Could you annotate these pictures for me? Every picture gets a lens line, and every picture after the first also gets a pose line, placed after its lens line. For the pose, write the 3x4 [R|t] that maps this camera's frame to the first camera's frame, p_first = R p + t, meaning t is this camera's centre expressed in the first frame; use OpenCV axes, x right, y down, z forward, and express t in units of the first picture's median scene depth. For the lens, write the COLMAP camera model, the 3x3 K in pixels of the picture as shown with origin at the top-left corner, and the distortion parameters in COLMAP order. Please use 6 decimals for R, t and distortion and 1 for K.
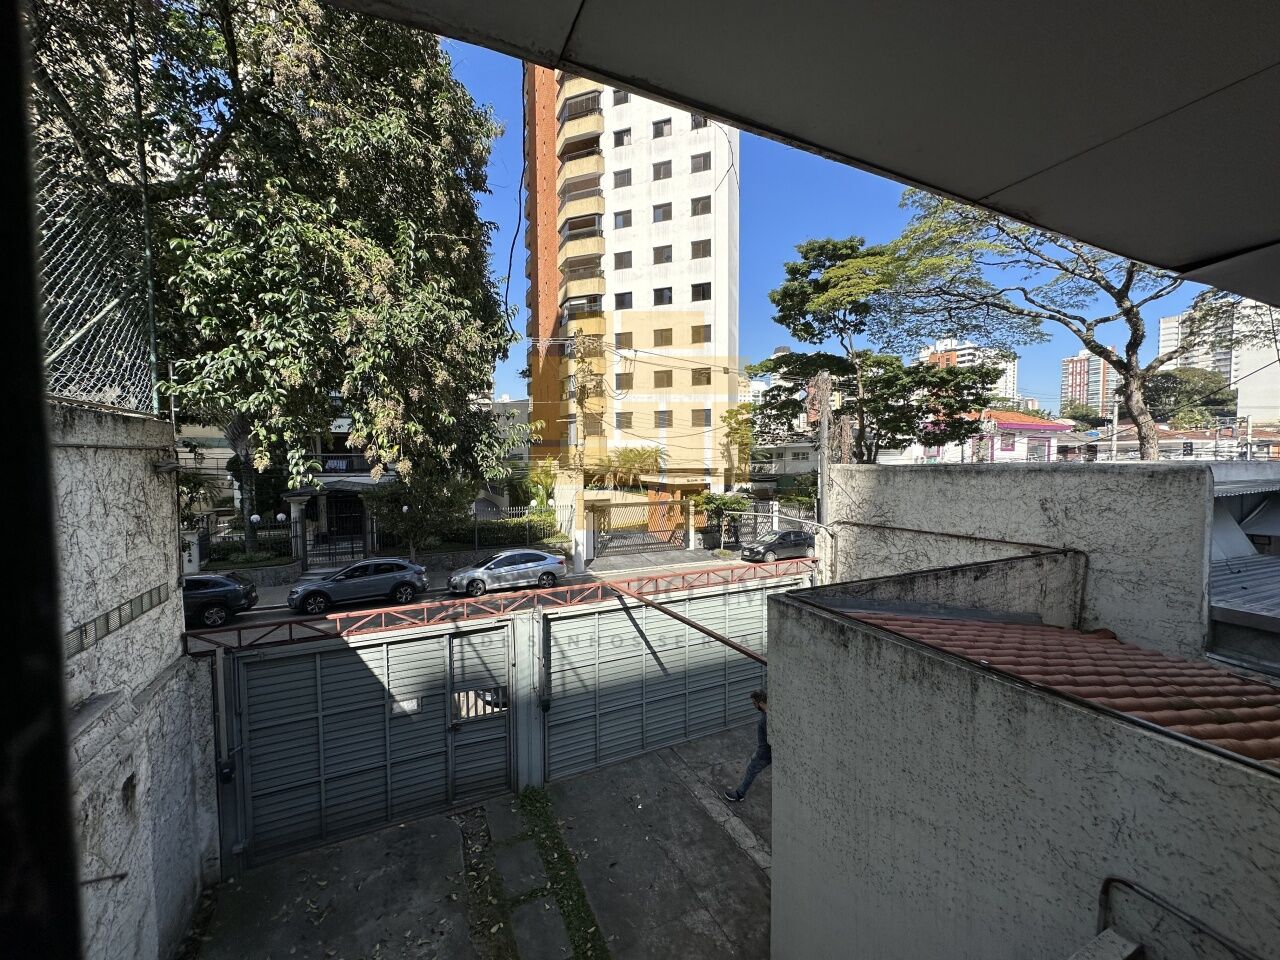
lens RADIAL K [[511.4, 0, 641.7], [0, 511.4, 480.1], [0, 0, 1]] dist [0.001197, 0.000341]
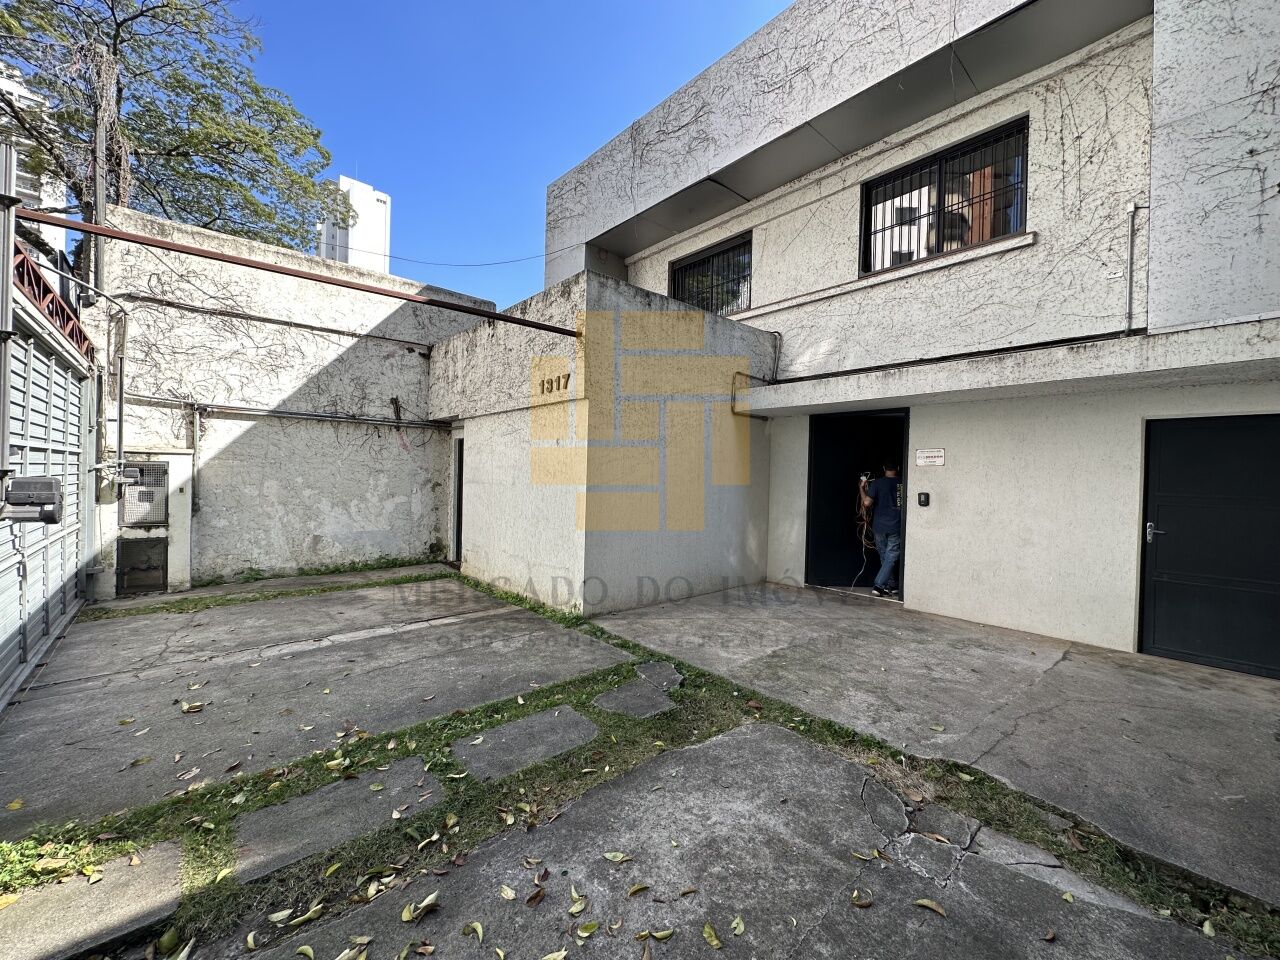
lens RADIAL K [[504.6, 0, 640.0], [0, 504.6, 480.0], [0, 0, 1]] dist [-0.001226, -0.000003]
pose [[-0.273423, -0.013088, 0.961805, -0.603908], [0.017621, 0.999671, 0.018612, 0.460407], [-0.961733, 0.022037, -0.273102, 0.809142]]
